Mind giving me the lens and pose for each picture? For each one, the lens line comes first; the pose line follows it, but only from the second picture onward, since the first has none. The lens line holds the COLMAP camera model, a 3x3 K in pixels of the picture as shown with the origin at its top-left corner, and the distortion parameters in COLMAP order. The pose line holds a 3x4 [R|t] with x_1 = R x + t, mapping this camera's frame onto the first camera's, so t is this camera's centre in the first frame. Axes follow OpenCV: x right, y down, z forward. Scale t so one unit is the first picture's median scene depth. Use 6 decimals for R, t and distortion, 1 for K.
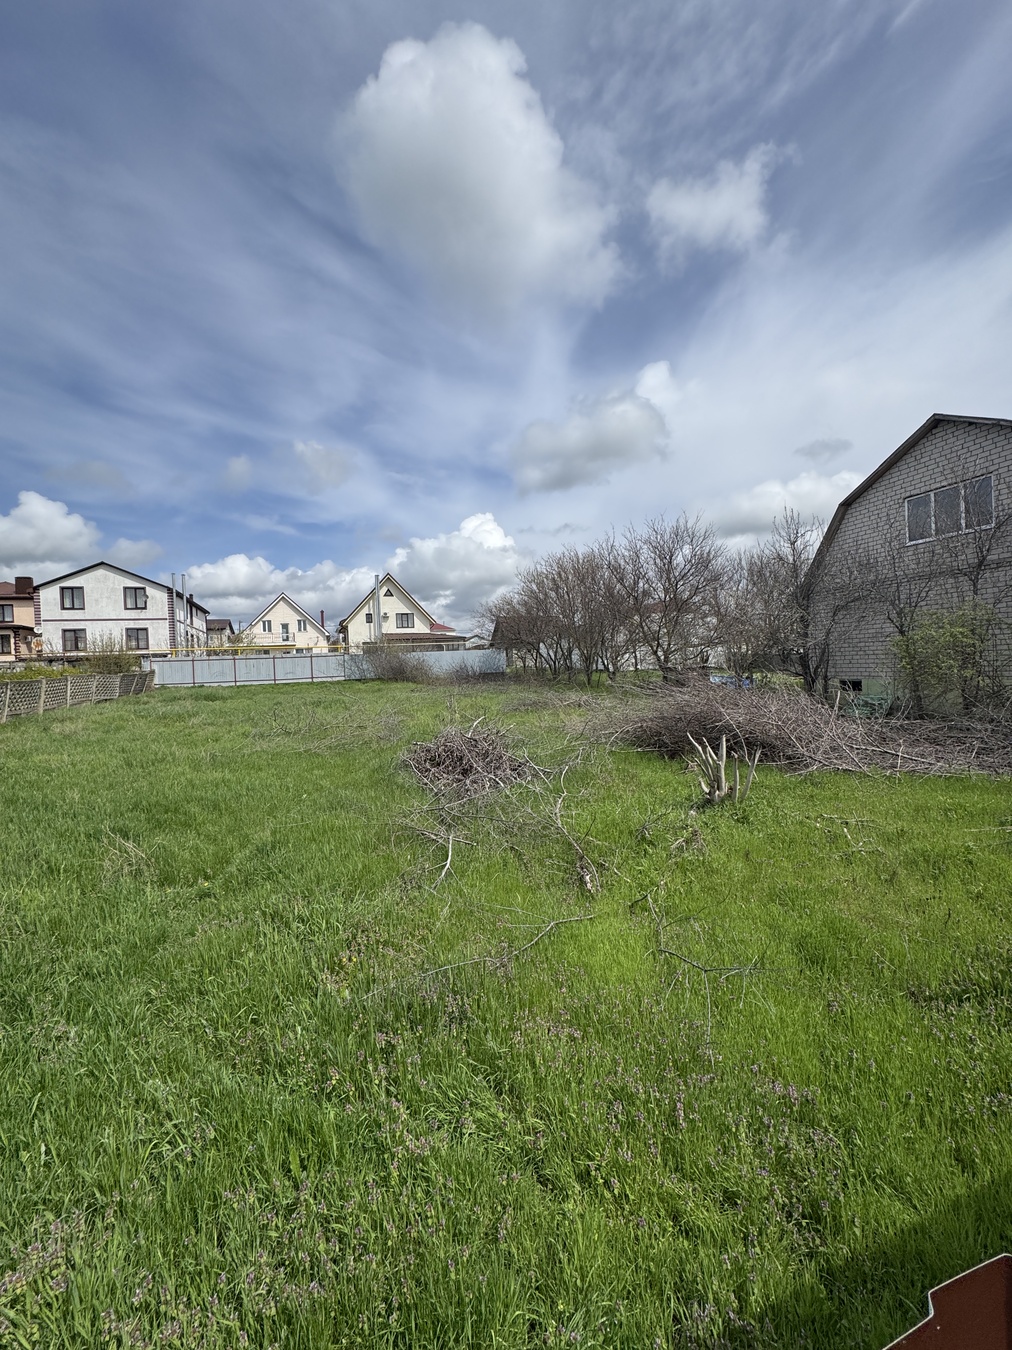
lens RADIAL K [[536.8, 0, 509.0], [0, 536.8, 670.6], [0, 0, 1]] dist [-0.002419, 0.000816]
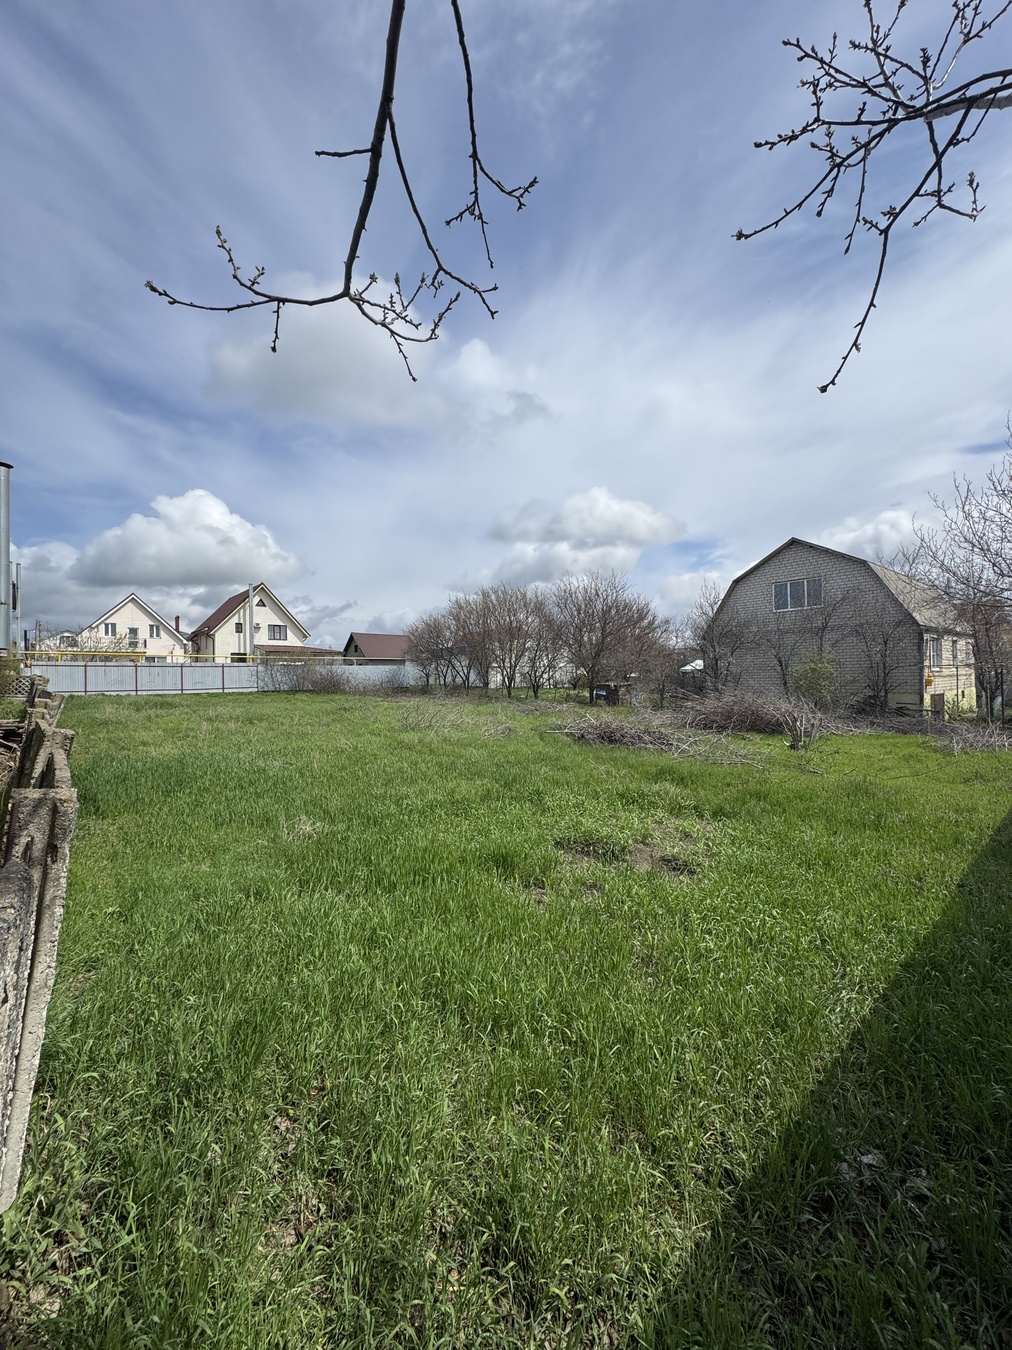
lens RADIAL K [[536.8, 0, 506.3], [0, 536.8, 676.4], [0, 0, 1]] dist [-0.002419, 0.000816]
pose [[0.926740, 0.028864, 0.374592, -0.340047], [-0.019233, 0.999382, -0.029423, 0.014524], [-0.375210, 0.020063, 0.926723, -0.113546]]
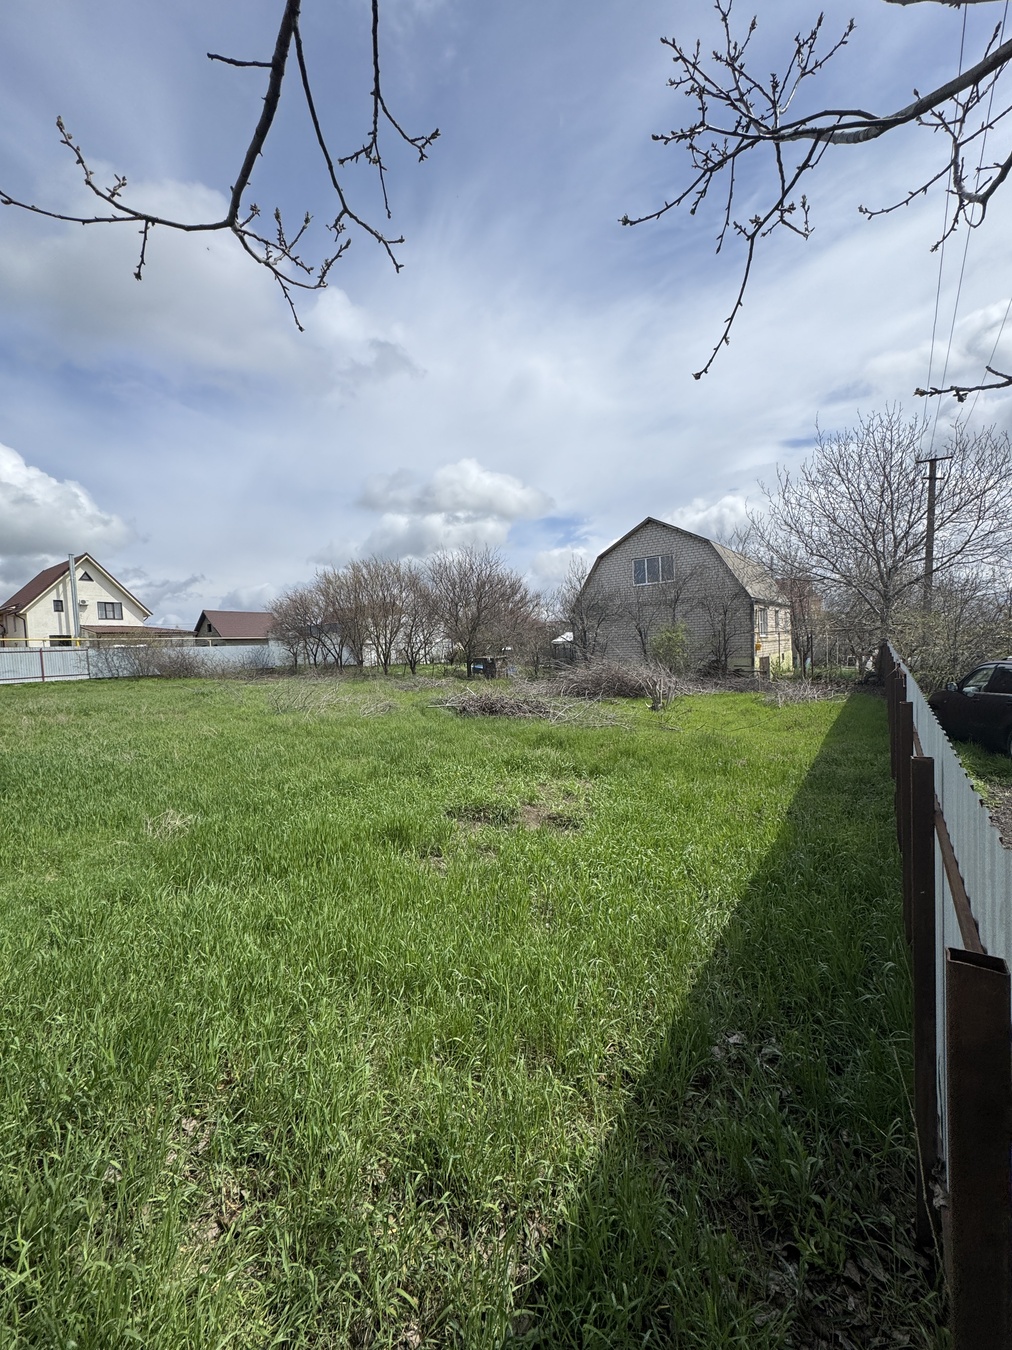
lens RADIAL K [[536.8, 0, 505.8], [0, 536.8, 676.8], [0, 0, 1]] dist [-0.002419, 0.000816]
pose [[0.816515, -0.023910, 0.576828, -0.345941], [0.017797, 0.999710, 0.016247, 0.016331], [-0.577049, -0.003000, 0.816704, -0.112747]]
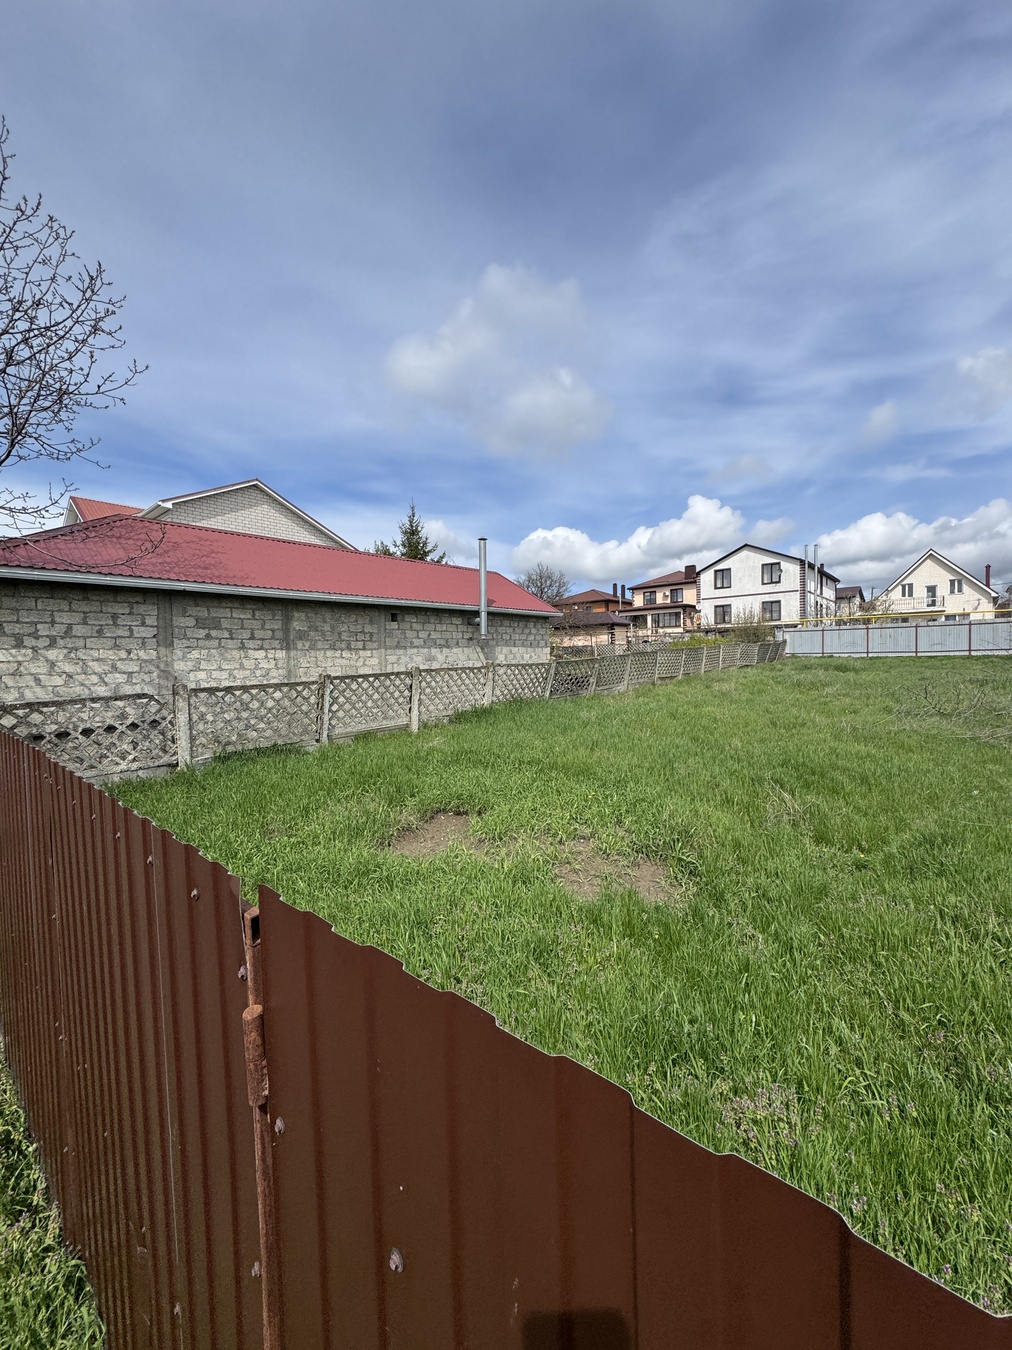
lens RADIAL K [[536.8, 0, 508.0], [0, 536.8, 668.3], [0, 0, 1]] dist [-0.002419, 0.000816]
pose [[0.493041, 0.051734, -0.868467, -0.008494], [-0.006966, 0.998433, 0.055521, 0.000852], [0.869978, -0.021324, 0.492629, -0.007578]]
